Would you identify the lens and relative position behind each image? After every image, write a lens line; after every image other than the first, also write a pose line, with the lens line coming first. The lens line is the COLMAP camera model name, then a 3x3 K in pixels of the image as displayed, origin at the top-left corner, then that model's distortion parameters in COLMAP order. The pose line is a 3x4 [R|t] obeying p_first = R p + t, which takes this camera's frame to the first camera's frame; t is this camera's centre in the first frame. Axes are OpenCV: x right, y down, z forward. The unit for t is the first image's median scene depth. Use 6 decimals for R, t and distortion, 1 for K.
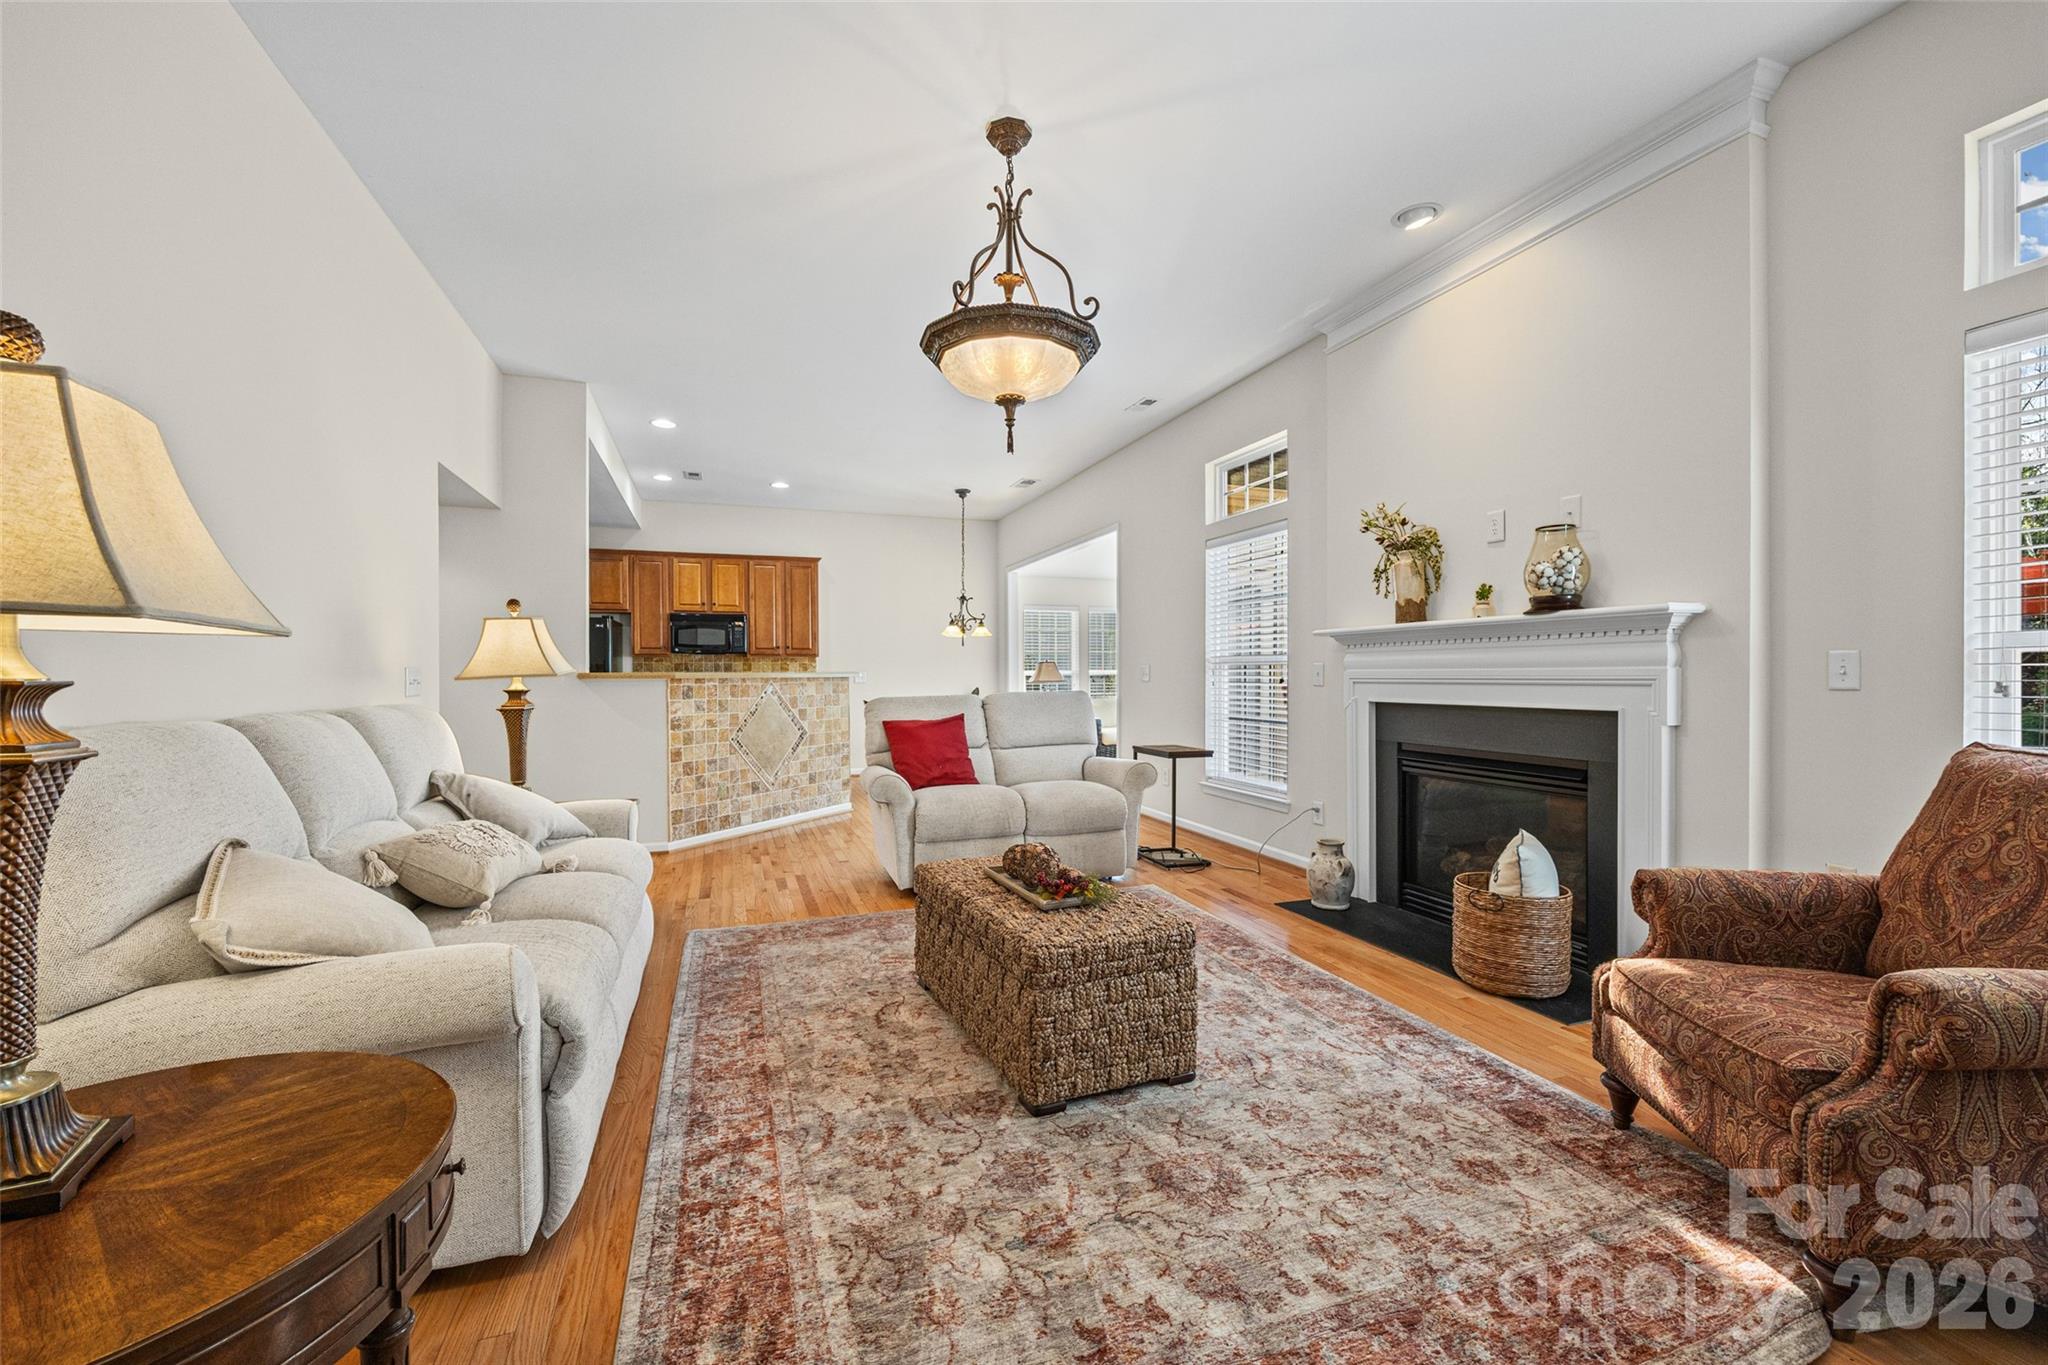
lens RADIAL K [[840.0, 0, 996.9], [0, 840.0, 679.8], [0, 0, 1]] dist [-0.002354, 0.000009]
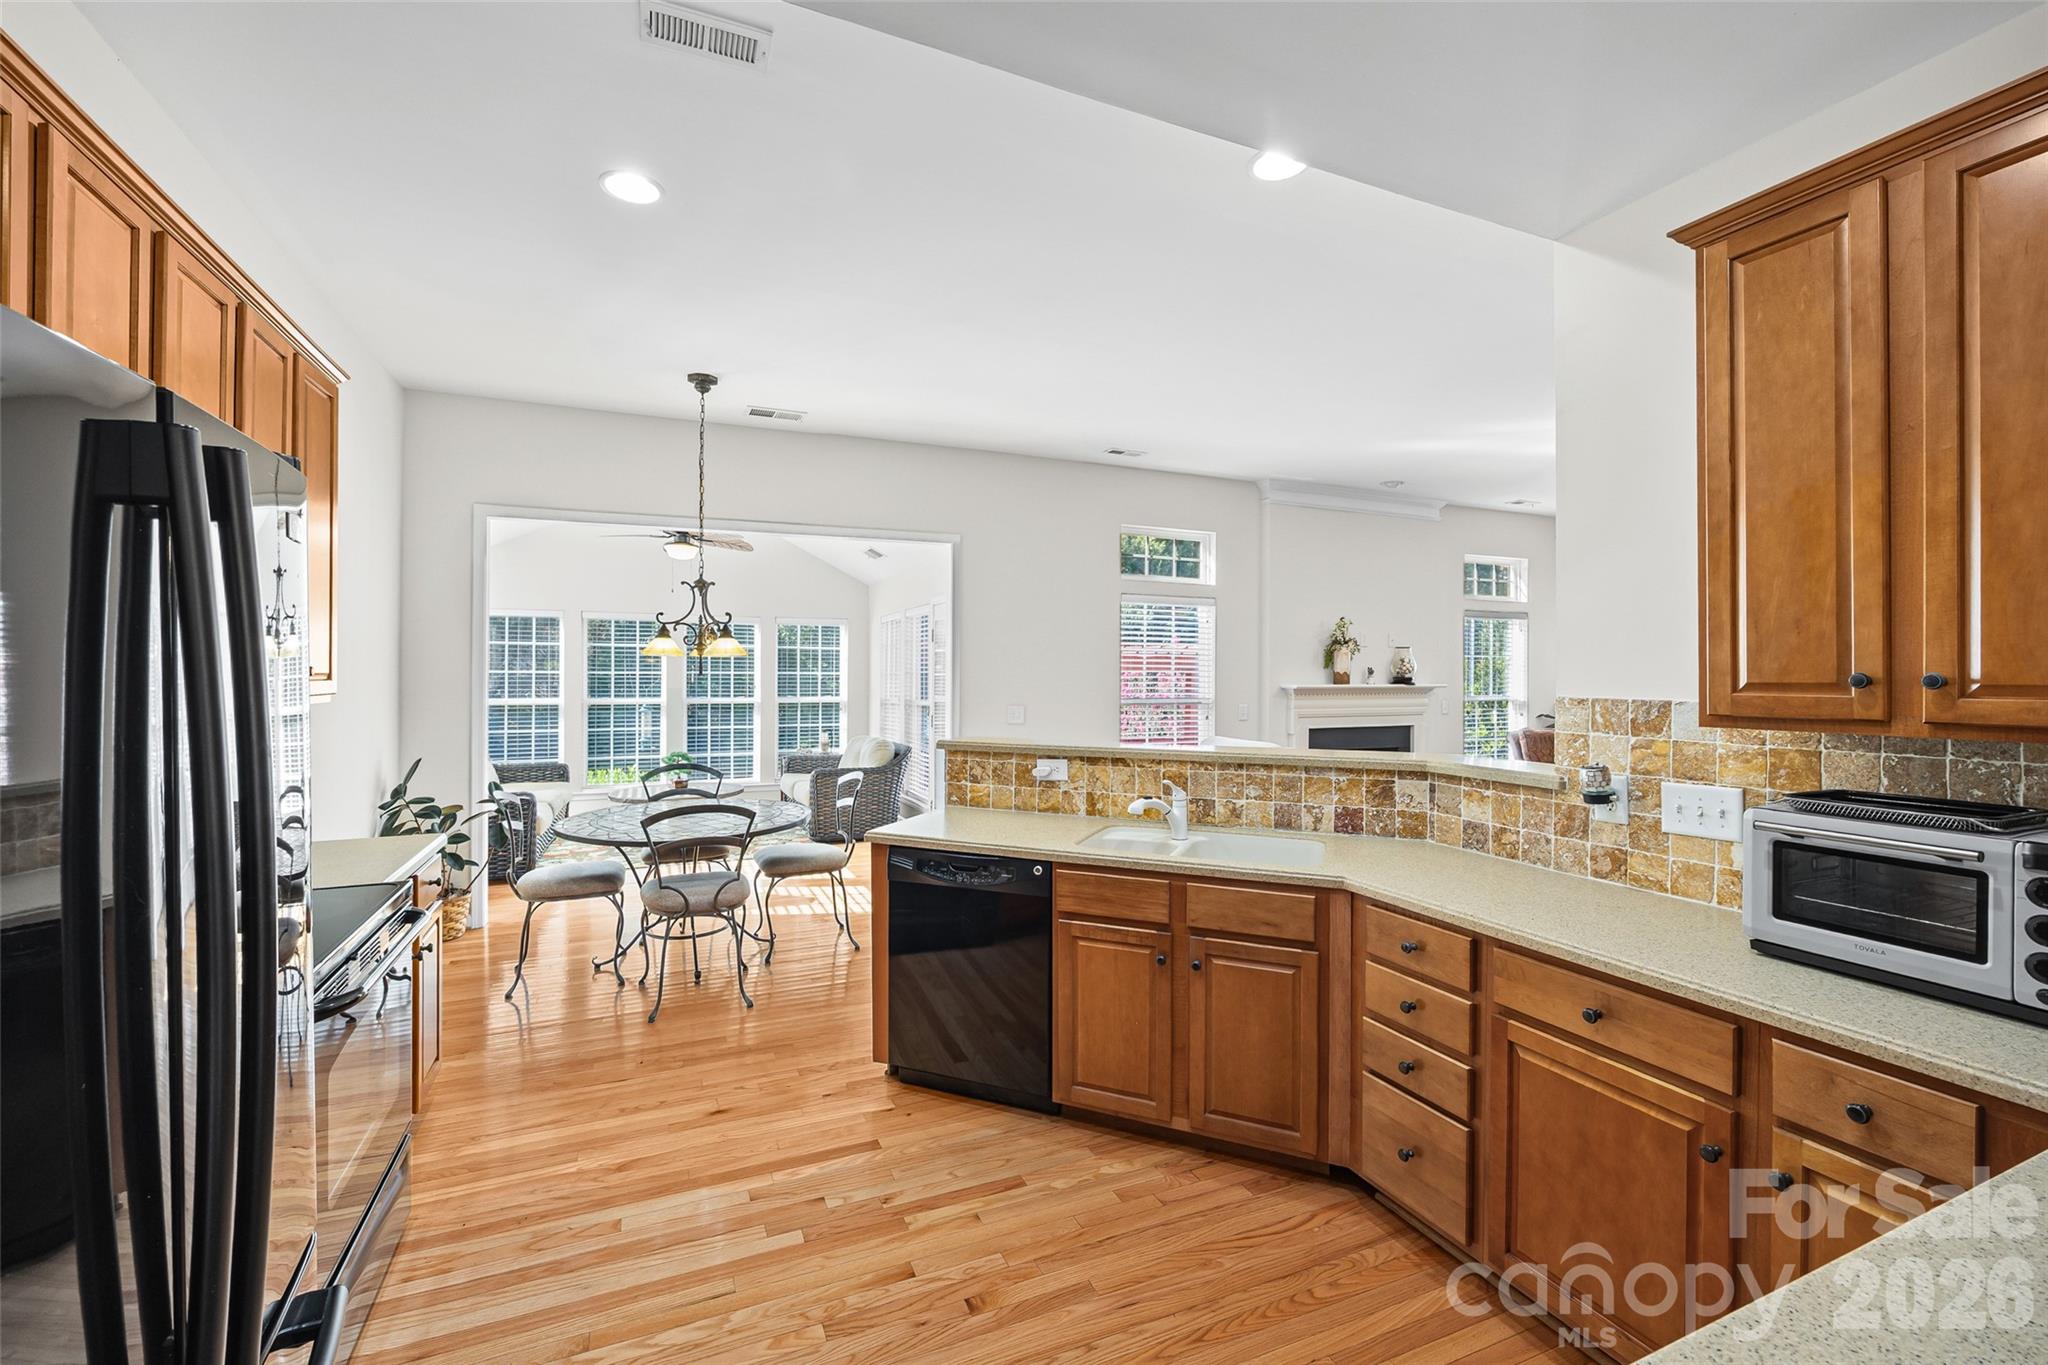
lens RADIAL K [[867.6, 0, 1022.8], [0, 867.6, 666.4], [0, 0, 1]] dist [-0.001205, -0.000082]
pose [[-0.102816, 0.014831, 0.994590, -1.441689], [0.002869, 0.999889, -0.014613, -0.088630], [-0.994696, 0.001351, -0.102847, 2.072921]]
